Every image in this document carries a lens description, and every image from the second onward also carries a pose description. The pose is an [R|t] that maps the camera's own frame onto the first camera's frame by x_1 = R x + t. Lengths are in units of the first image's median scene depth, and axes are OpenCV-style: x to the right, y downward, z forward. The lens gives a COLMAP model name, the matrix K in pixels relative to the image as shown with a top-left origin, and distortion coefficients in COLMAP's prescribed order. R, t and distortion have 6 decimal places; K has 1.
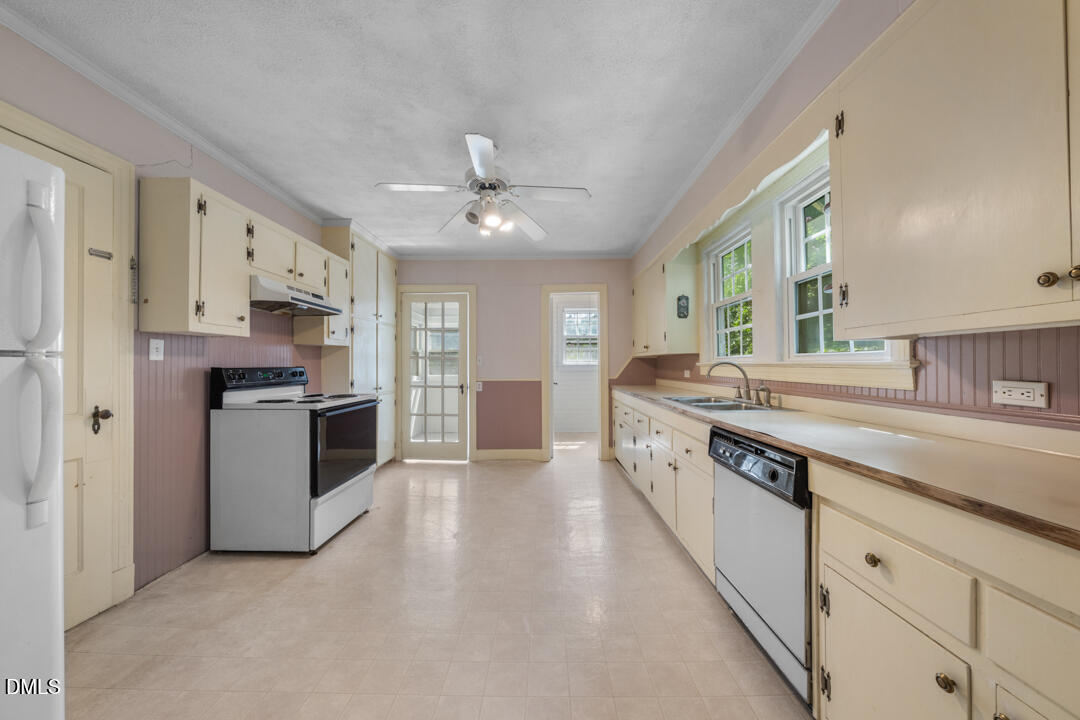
lens RADIAL K [[369.2, 0, 551.2], [0, 369.2, 362.5], [0, 0, 1]] dist [-0.000890, -0.000091]
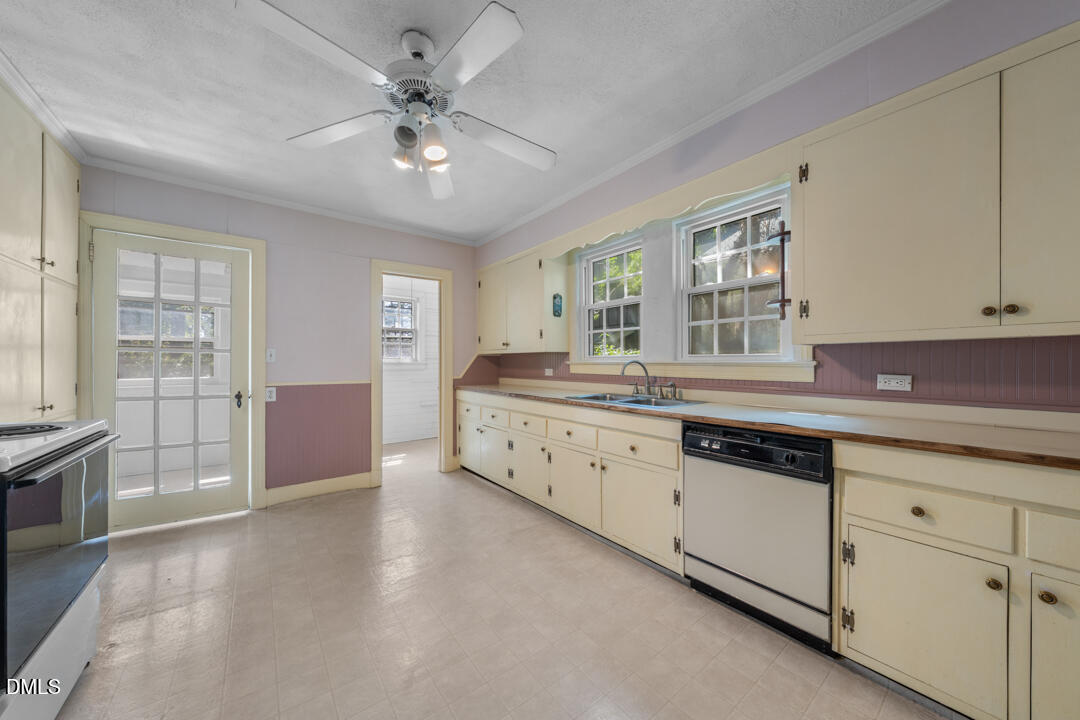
lens RADIAL K [[369.2, 0, 555.0], [0, 369.2, 364.2], [0, 0, 1]] dist [-0.000890, -0.000091]
pose [[0.788045, 0.001903, 0.615614, -0.390654], [-0.007600, 0.999949, 0.006638, 0.003213], [-0.615570, -0.009910, 0.788020, 0.309247]]
